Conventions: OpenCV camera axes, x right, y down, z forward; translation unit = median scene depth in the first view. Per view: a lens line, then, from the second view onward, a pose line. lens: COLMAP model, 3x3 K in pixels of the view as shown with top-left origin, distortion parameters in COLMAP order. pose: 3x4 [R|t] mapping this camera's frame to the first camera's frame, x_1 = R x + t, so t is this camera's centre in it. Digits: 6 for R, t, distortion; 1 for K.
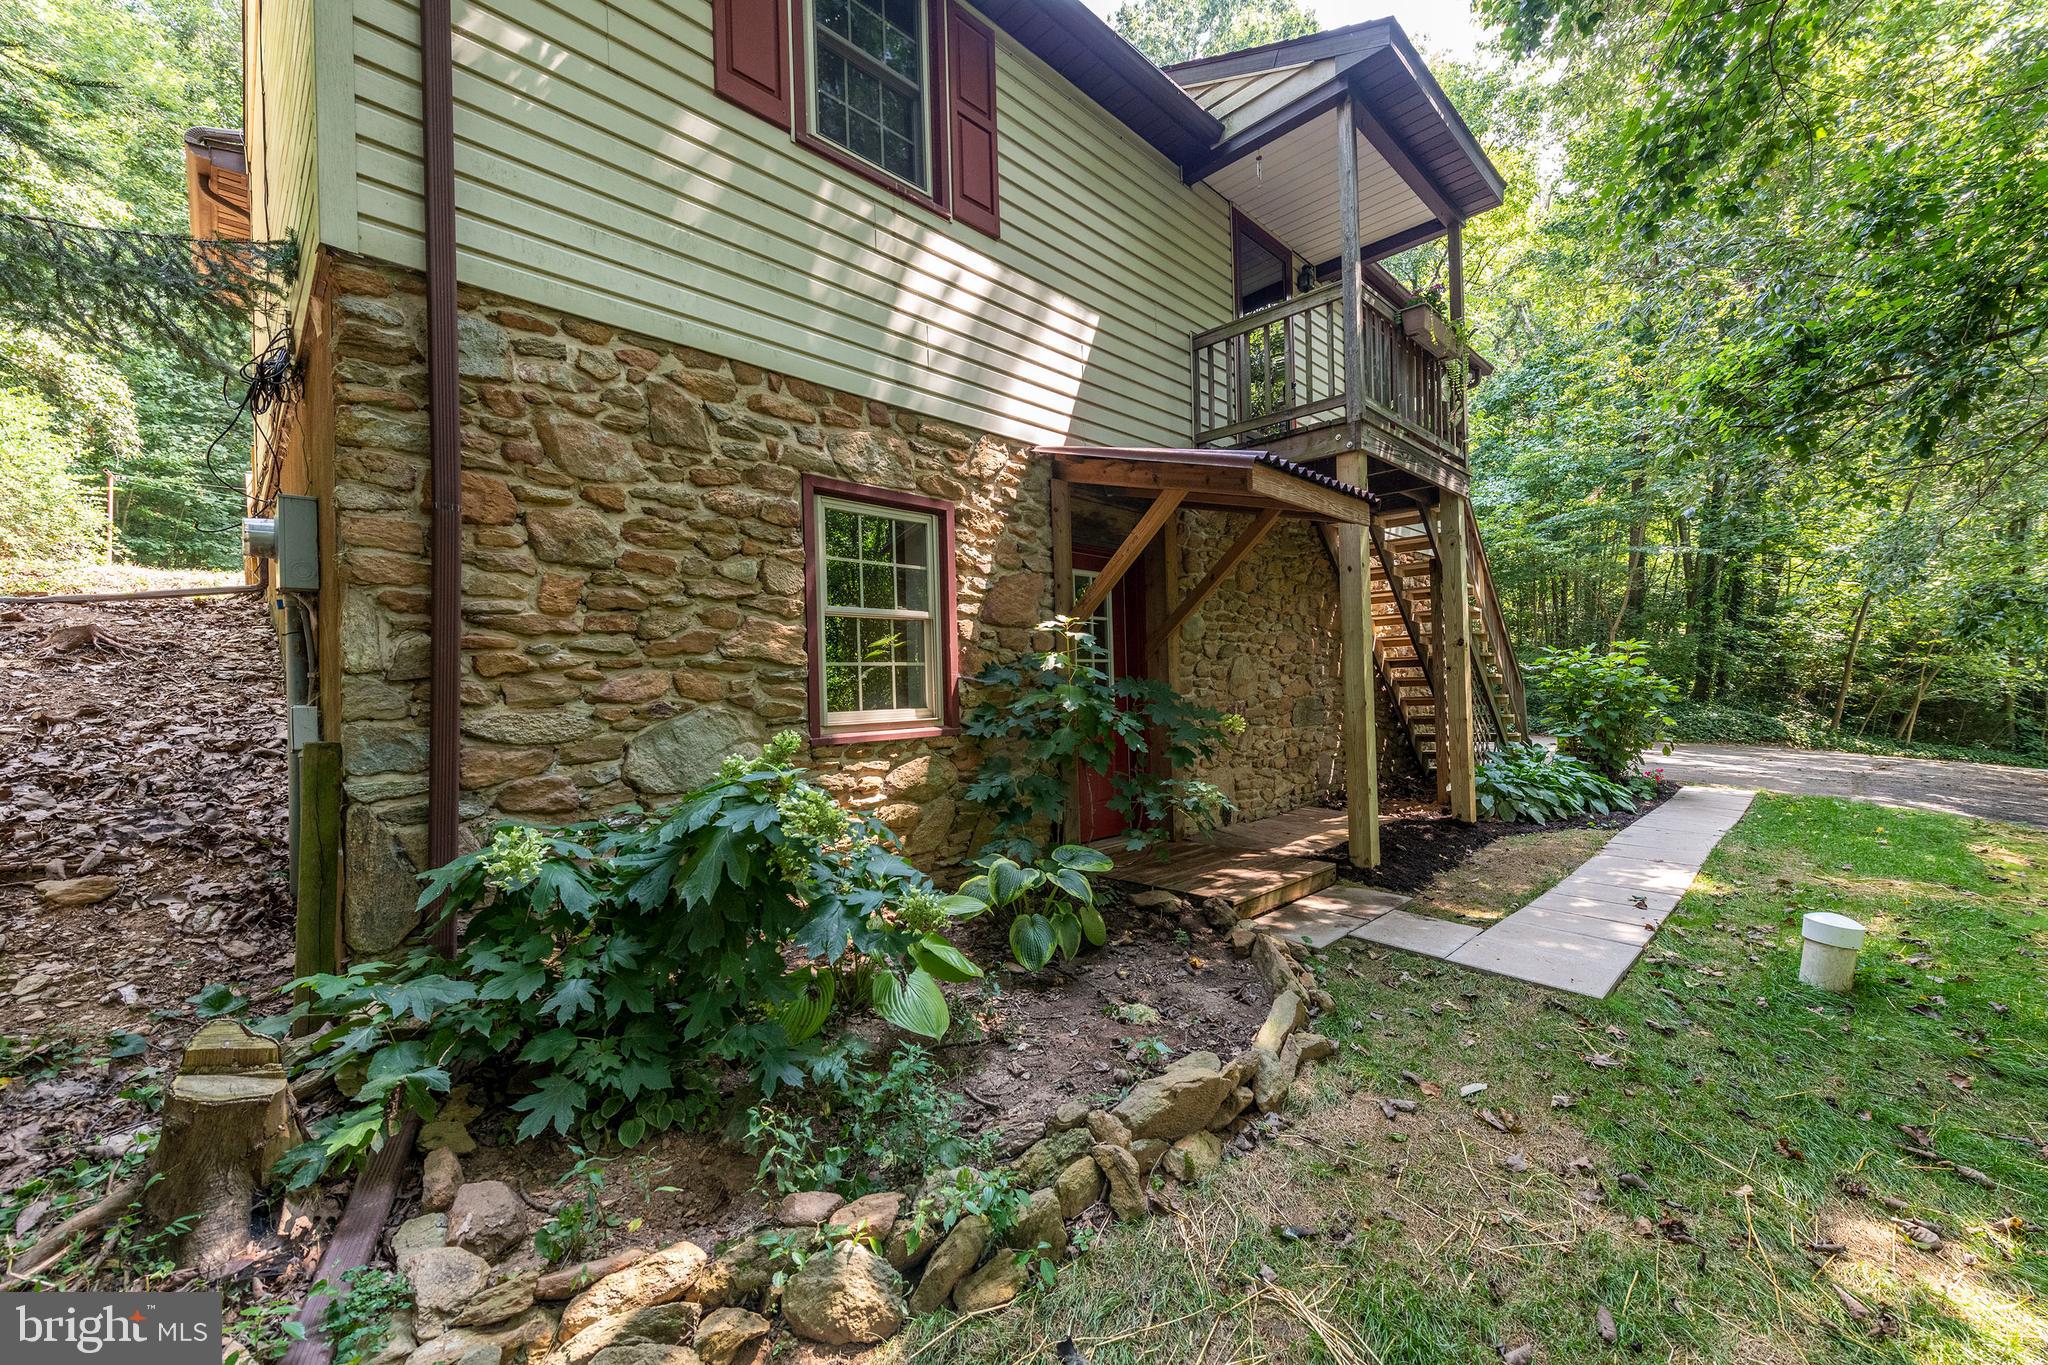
lens RADIAL K [[803.8, 0, 1026.9], [0, 803.8, 676.0], [0, 0, 1]] dist [0.000614, 0.000047]
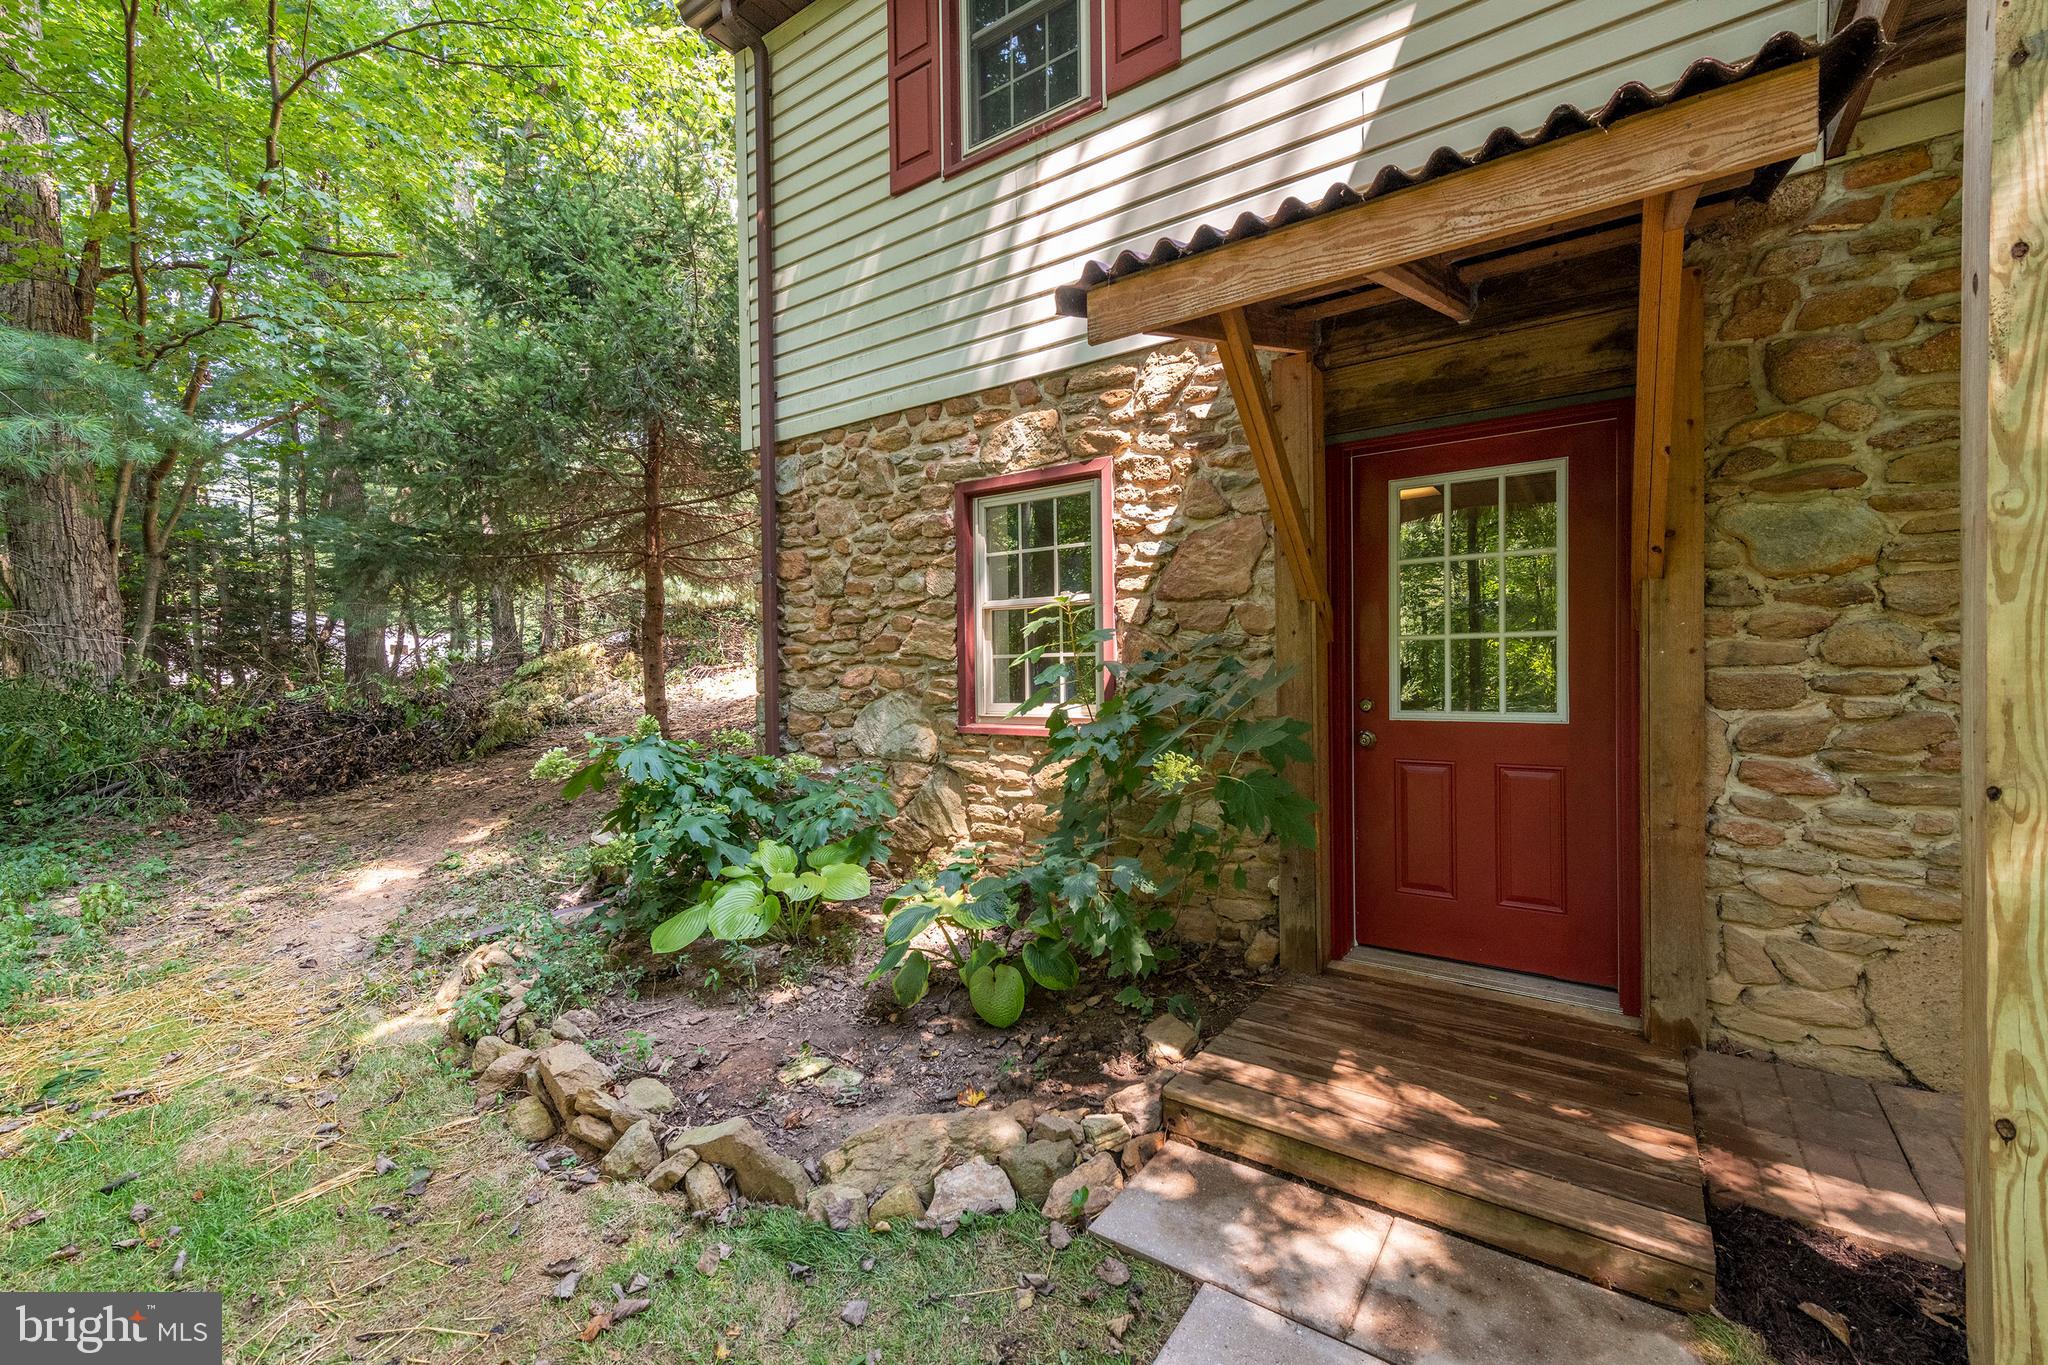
lens RADIAL K [[839.1, 0, 1027.7], [0, 839.1, 691.4], [0, 0, 1]] dist [0.003754, 0.000050]
pose [[0.168597, 0.039065, -0.984911, 0.807774], [0.015127, 0.998994, 0.042213, -0.015332], [0.985569, -0.022016, 0.167836, 0.828881]]
